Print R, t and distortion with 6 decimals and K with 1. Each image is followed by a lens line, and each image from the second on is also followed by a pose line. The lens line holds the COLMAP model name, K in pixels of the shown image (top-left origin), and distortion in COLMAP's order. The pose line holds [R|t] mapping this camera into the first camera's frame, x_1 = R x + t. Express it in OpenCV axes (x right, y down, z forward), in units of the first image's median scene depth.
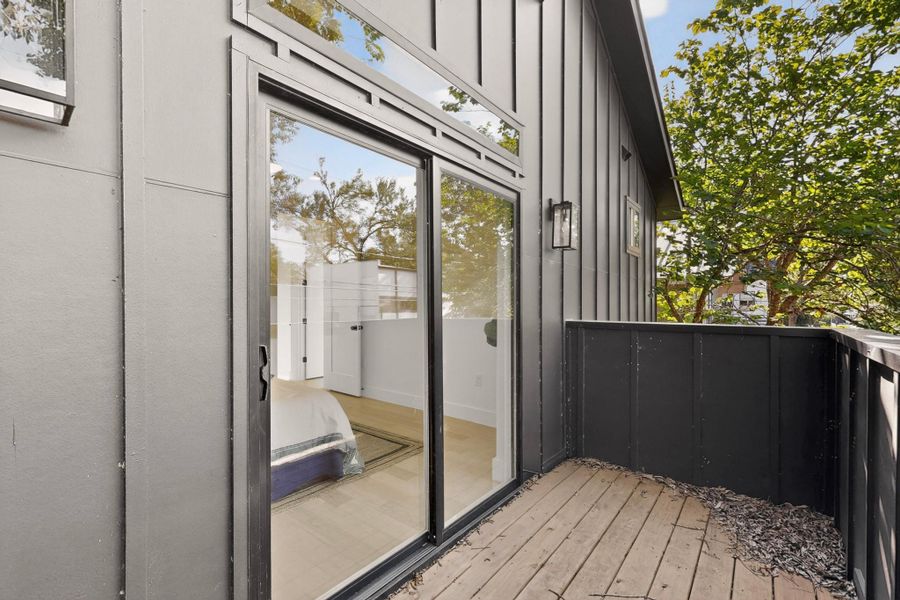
lens RADIAL K [[396.4, 0, 442.7], [0, 396.4, 298.4], [0, 0, 1]] dist [0.000880, -0.000292]
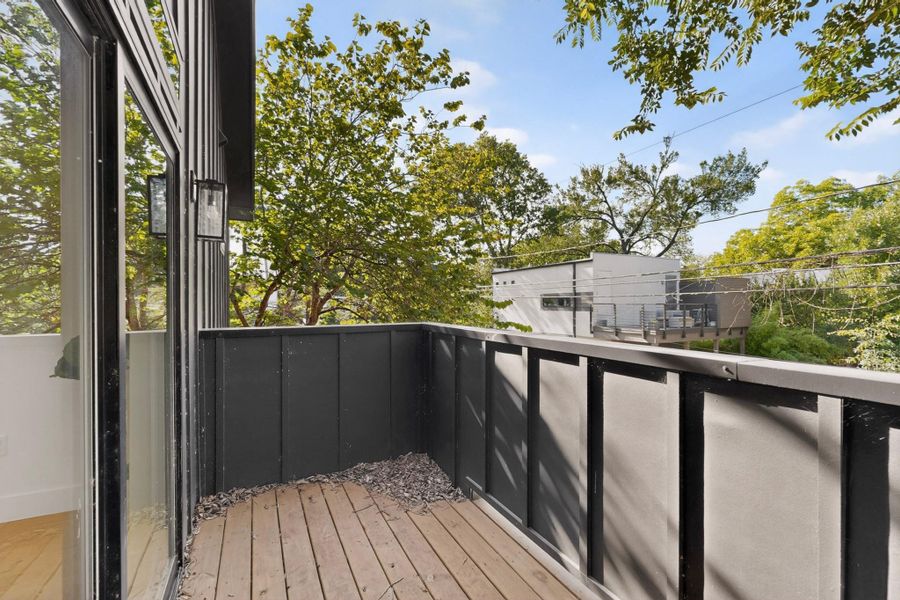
lens RADIAL K [[396.4, 0, 447.7], [0, 396.4, 300.8], [0, 0, 1]] dist [0.000880, -0.000292]
pose [[0.410686, 0.001242, 0.911776, -0.271277], [0.003066, 0.999992, -0.002743, 0.001867], [-0.911772, 0.003922, 0.410679, 0.301084]]
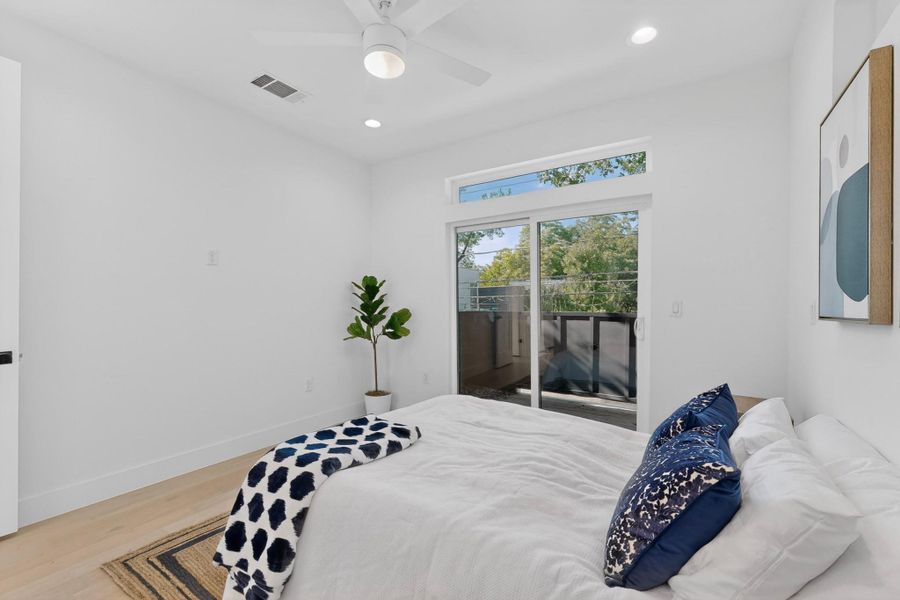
lens RADIAL K [[396.4, 0, 452.3], [0, 396.4, 308.9], [0, 0, 1]] dist [0.000880, -0.000292]
pose [[-0.119297, -0.012362, 0.992782, -0.835209], [0.001069, 0.999920, 0.012580, 0.020342], [-0.992858, 0.002562, -0.119274, 0.805610]]
